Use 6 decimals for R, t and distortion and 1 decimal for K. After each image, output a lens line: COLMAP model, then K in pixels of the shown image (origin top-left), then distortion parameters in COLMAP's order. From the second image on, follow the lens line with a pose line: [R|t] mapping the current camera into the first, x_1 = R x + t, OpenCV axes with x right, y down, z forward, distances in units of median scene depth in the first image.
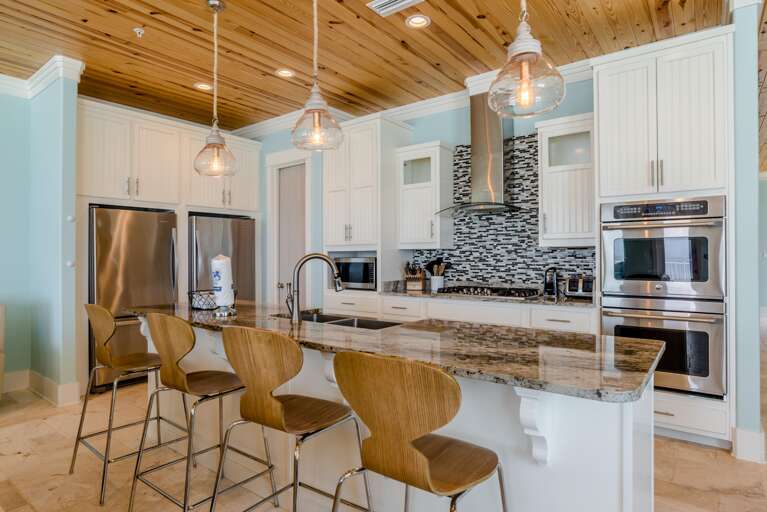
lens RADIAL K [[448.4, 0, 374.0], [0, 448.4, 255.0], [0, 0, 1]] dist [-0.001937, 0.000479]
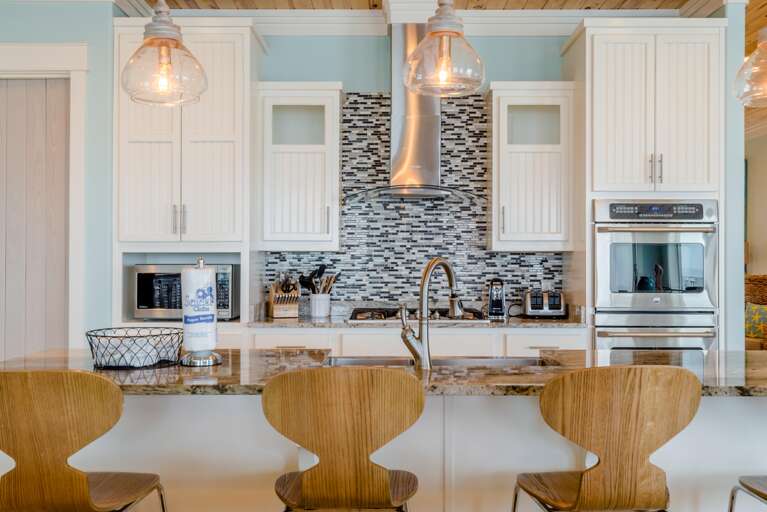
lens RADIAL K [[746.3, 0, 383.5], [0, 746.3, 256.0], [0, 0, 1]] dist [0.023421, 0.007249]
pose [[0.787975, 0.011344, 0.615603, -0.467106], [-0.007140, 0.999931, -0.009288, 0.002487], [-0.615666, 0.002923, 0.788001, 0.125385]]
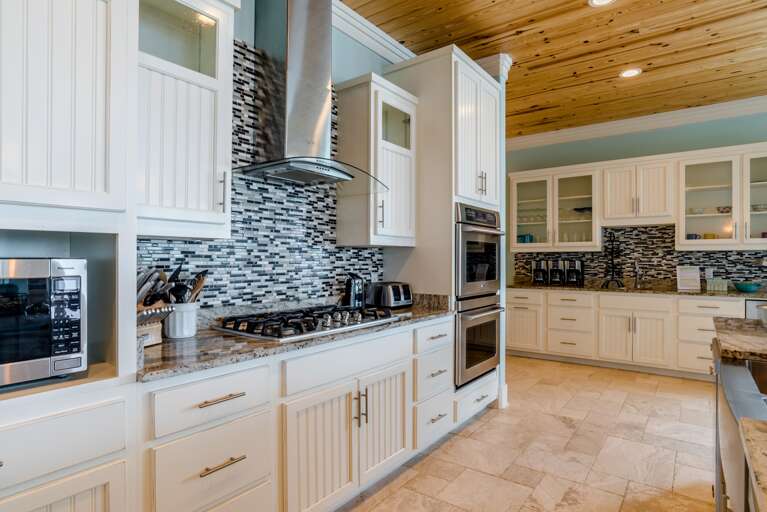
lens RADIAL K [[419.4, 0, 380.3], [0, 419.4, 260.0], [0, 0, 1]] dist [-0.036576, 0.000384]
pose [[-0.025769, 0.001203, 0.999667, -0.273103], [-0.006067, 0.999981, -0.001360, 0.006412], [-0.999650, -0.006100, -0.025761, 0.882553]]
